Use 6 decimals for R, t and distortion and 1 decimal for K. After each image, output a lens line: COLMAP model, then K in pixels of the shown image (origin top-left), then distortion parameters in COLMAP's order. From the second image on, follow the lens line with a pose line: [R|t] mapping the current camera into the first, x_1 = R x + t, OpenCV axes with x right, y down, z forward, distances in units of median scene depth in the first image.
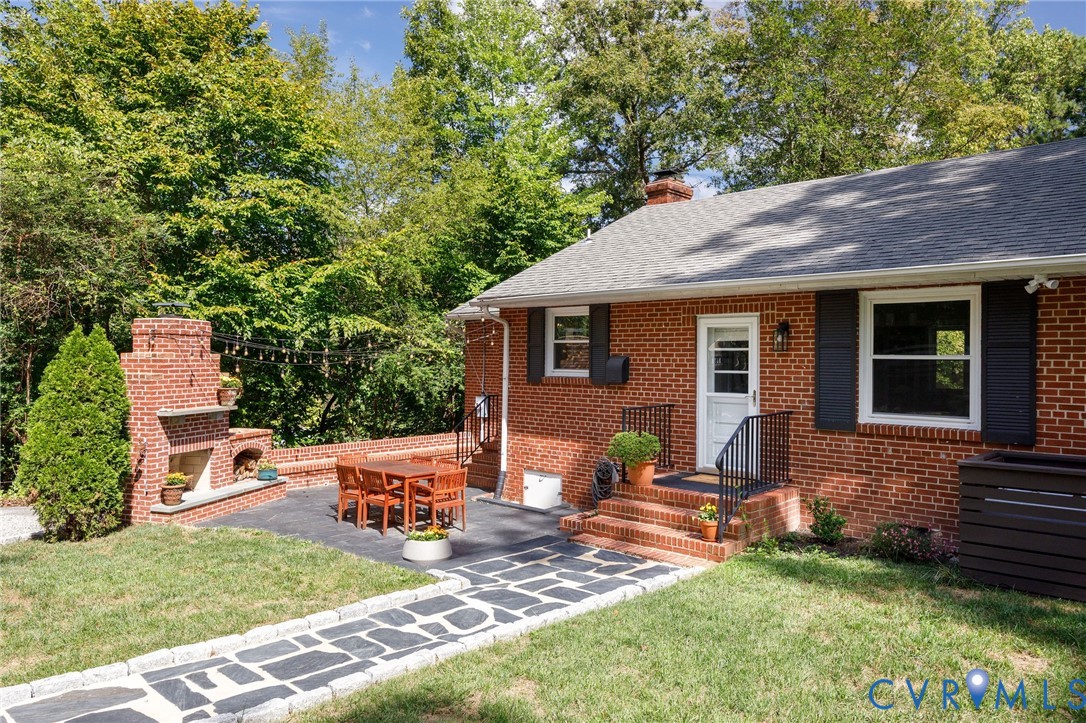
lens RADIAL K [[696.6, 0, 543.0], [0, 696.6, 361.5], [0, 0, 1]] dist [-0.004304, -0.002585]
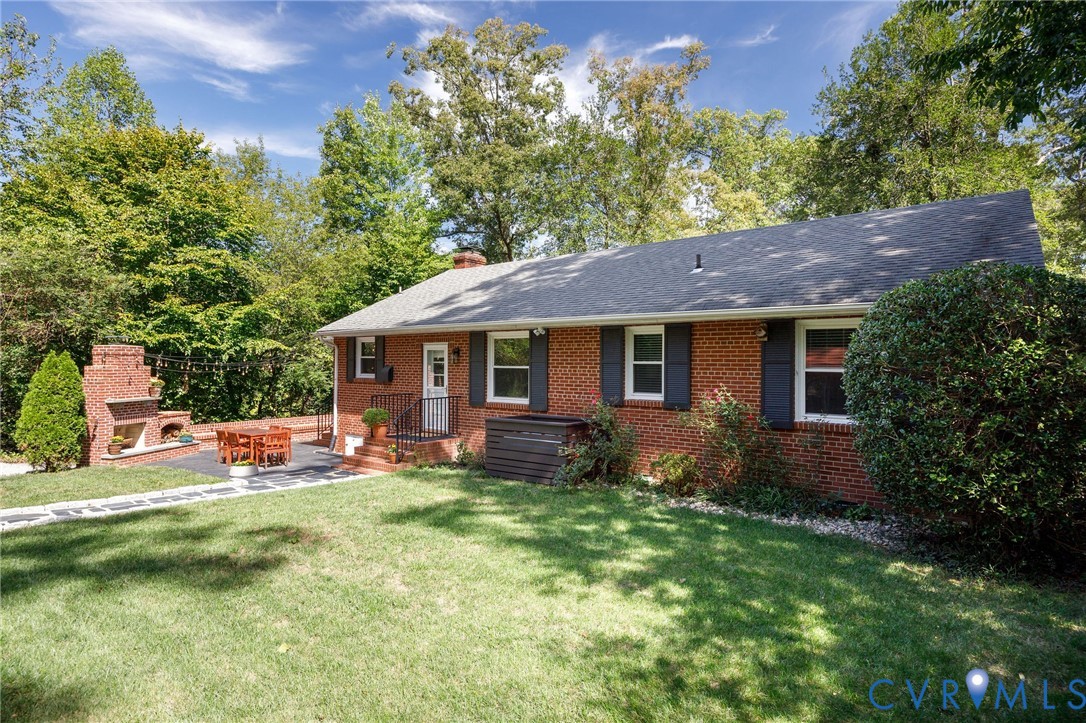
lens RADIAL K [[550.2, 0, 543.0], [0, 550.2, 361.5], [0, 0, 1]] dist [-0.012996, -0.000384]
pose [[0.997020, -0.004871, 0.076989, 0.303941], [0.005274, 0.999973, -0.005034, -0.008027], [-0.076962, 0.005425, 0.997019, -0.308482]]
